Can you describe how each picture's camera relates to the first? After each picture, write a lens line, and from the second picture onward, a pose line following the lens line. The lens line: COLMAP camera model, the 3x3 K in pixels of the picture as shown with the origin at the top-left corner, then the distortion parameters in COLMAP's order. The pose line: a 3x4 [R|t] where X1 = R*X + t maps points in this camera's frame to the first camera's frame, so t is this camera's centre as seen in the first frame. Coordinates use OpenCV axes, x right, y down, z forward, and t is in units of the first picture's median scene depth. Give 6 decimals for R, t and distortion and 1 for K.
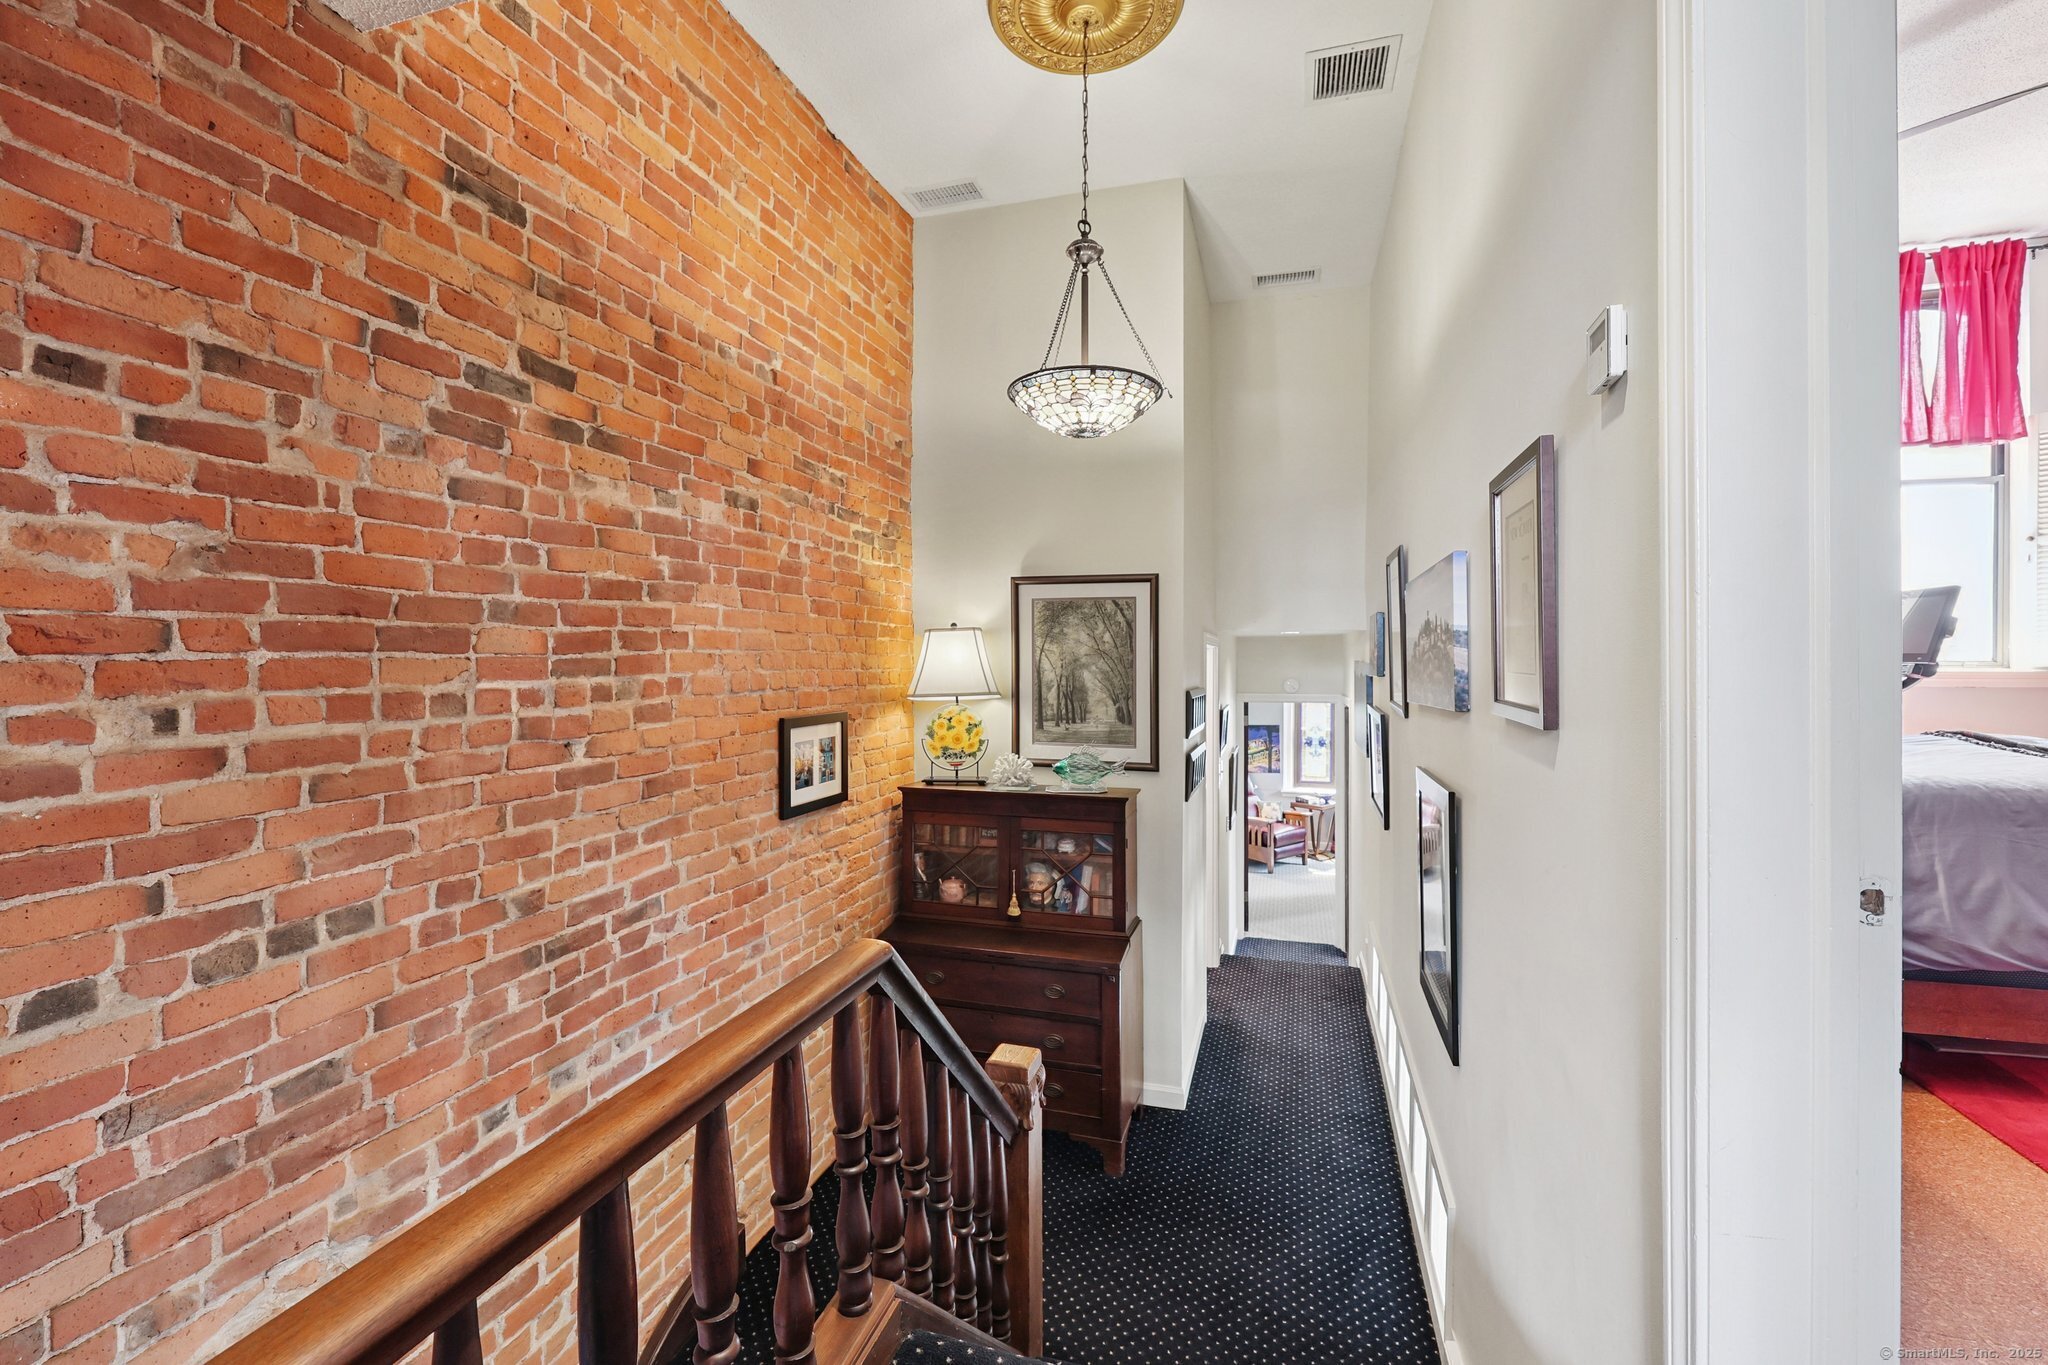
lens RADIAL K [[838.4, 0, 1041.3], [0, 838.4, 669.3], [0, 0, 1]] dist [0.000907, -0.001148]
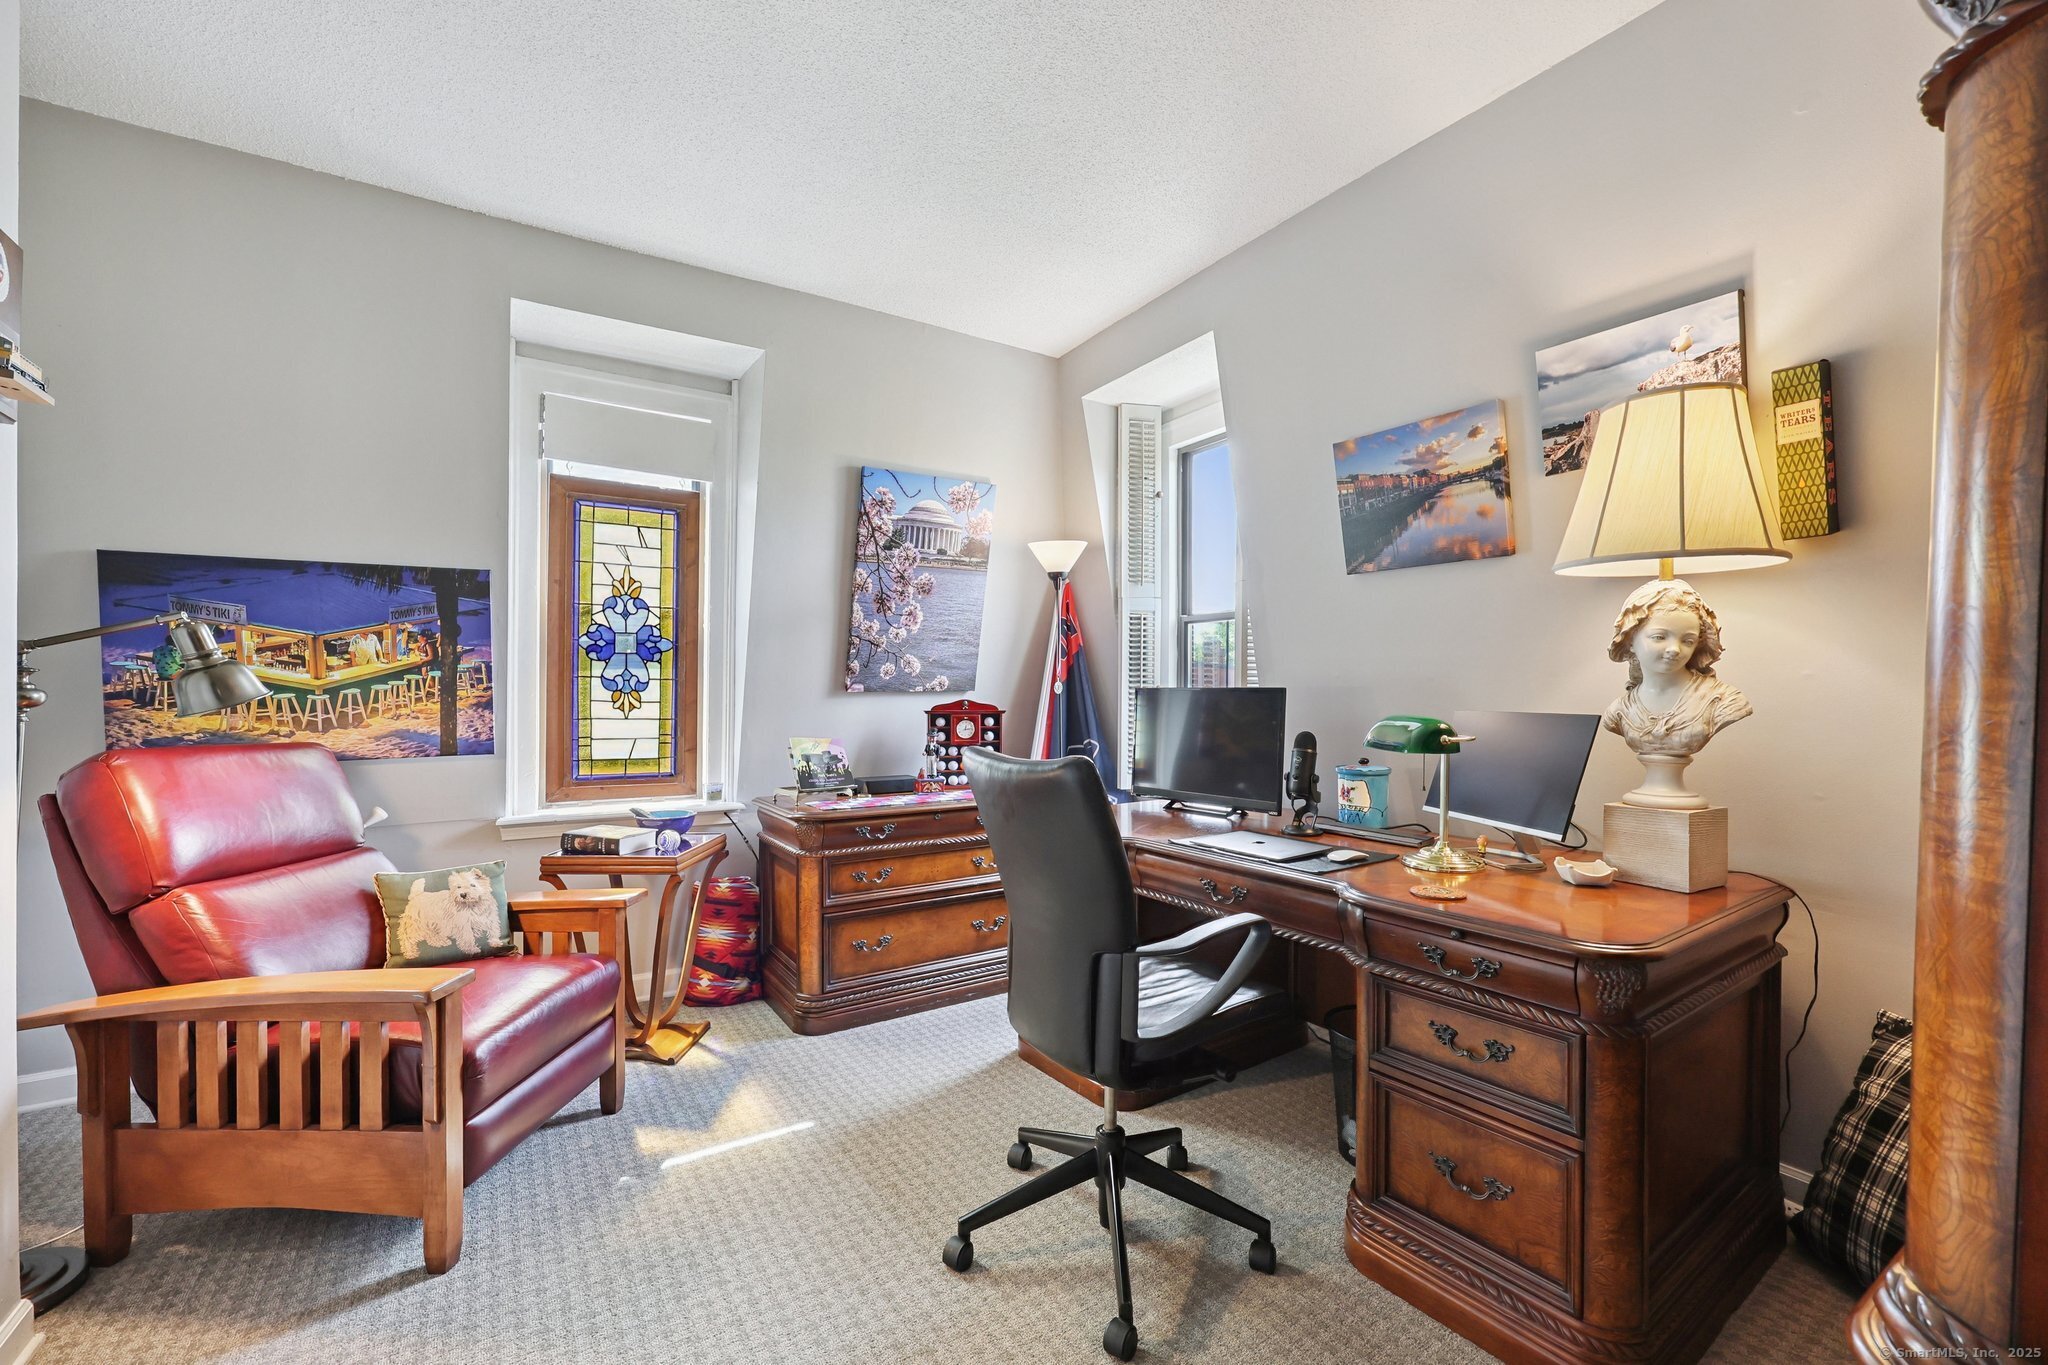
lens RADIAL K [[838.4, 0, 1030.7], [0, 838.4, 679.0], [0, 0, 1]] dist [0.000907, -0.001148]
pose [[0.661093, -0.004613, 0.750290, 0.200982], [0.006307, 0.999980, 0.000592, 0.102456], [-0.750277, 0.004341, 0.661109, 0.706822]]
